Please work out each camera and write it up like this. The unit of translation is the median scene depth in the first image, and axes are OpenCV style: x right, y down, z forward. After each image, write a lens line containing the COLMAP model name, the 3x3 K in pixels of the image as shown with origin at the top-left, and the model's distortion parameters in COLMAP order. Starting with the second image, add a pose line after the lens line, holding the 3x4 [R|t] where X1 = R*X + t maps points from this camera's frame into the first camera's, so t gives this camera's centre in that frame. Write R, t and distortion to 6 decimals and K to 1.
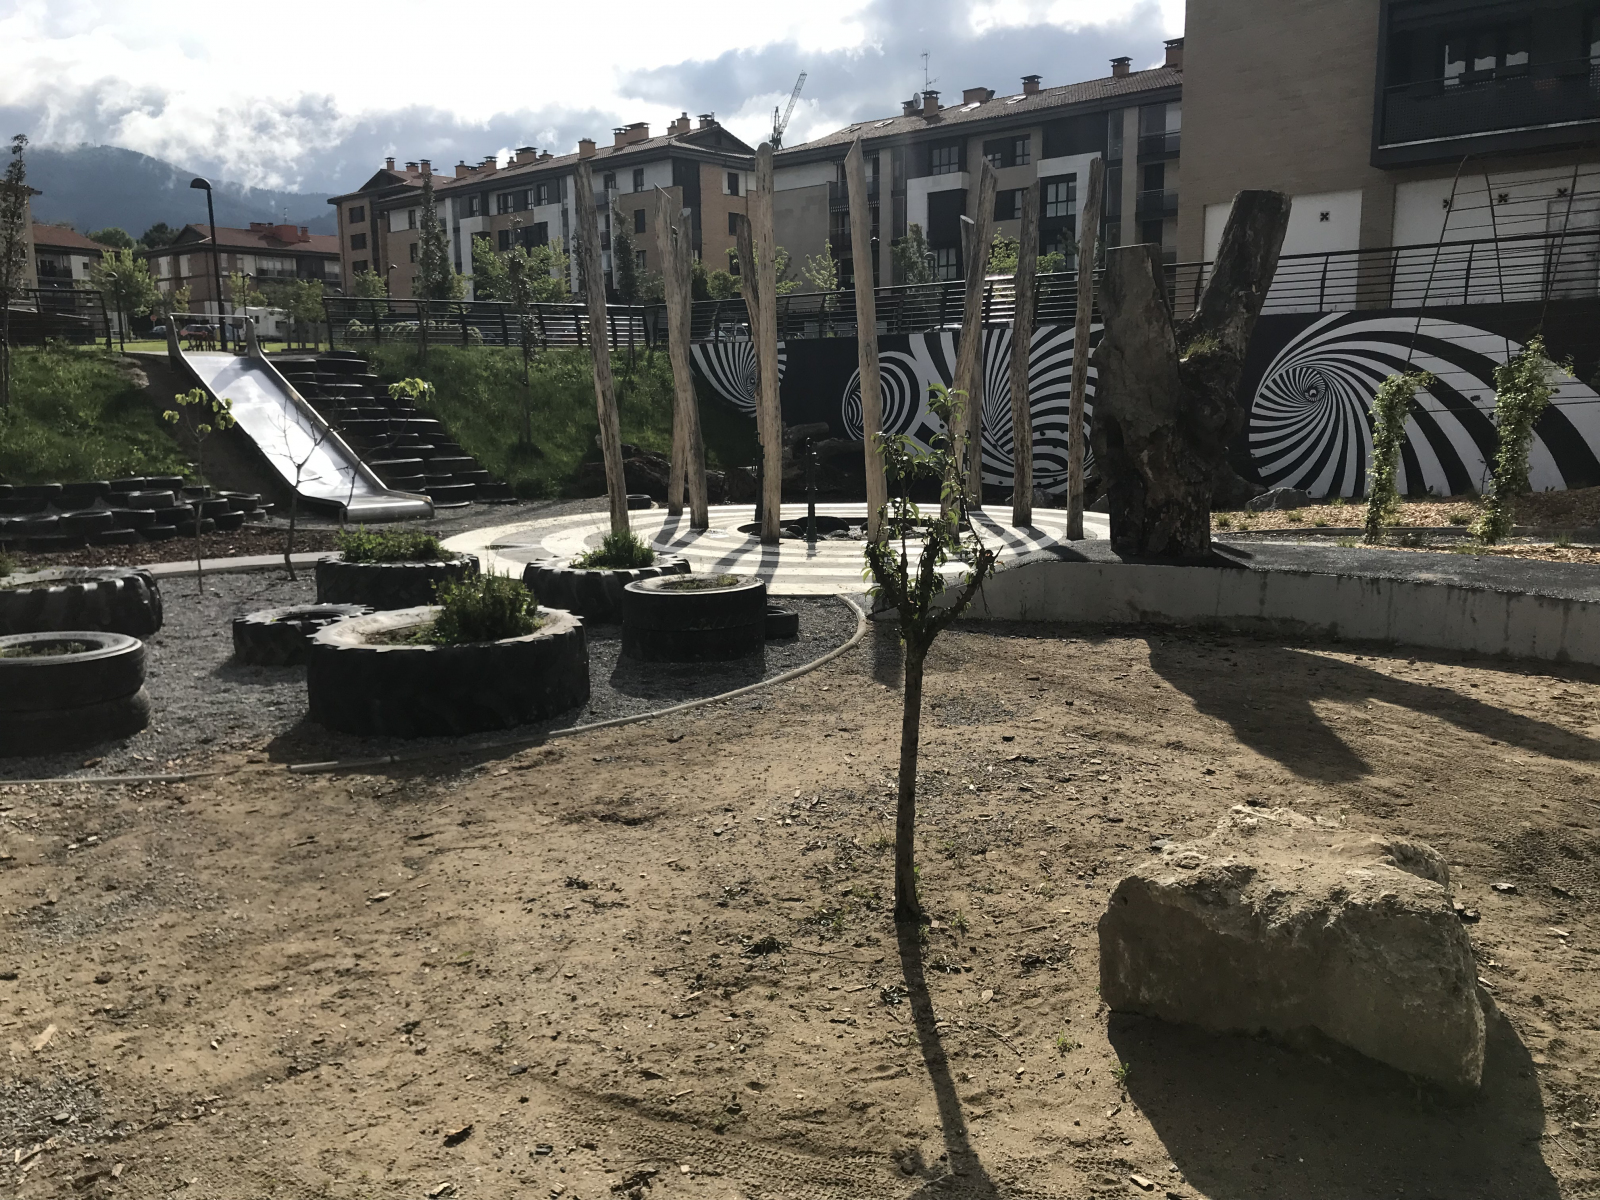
lens RADIAL K [[1310.0, 0, 801.7], [0, 1310.0, 635.4], [0, 0, 1]] dist [0.015224, -0.010539]
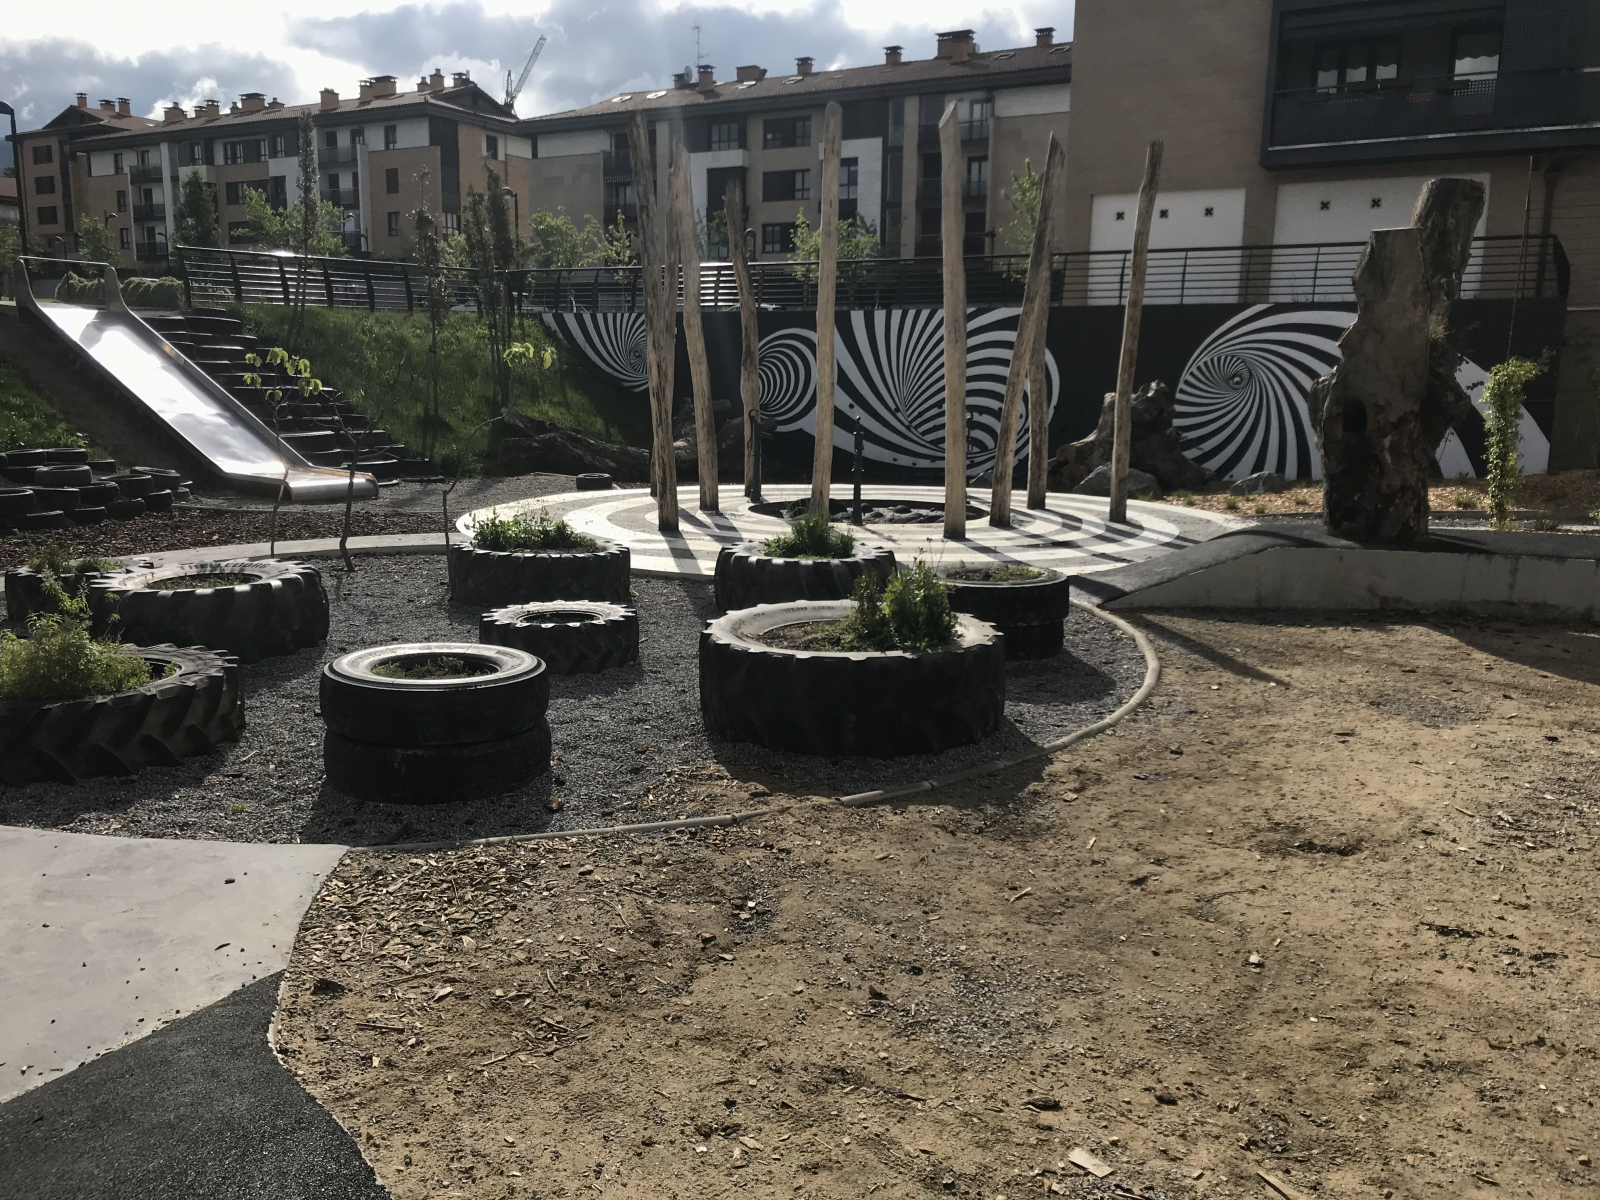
lens RADIAL K [[1322.3, 0, 800.0], [0, 1322.3, 600.0], [0, 0, 1]] dist [0.032313, -0.014482]
pose [[0.978657, -0.011429, 0.205184, -0.160432], [0.013805, 0.999853, -0.010154, -0.005585], [-0.205038, 0.012770, 0.978671, 0.046532]]
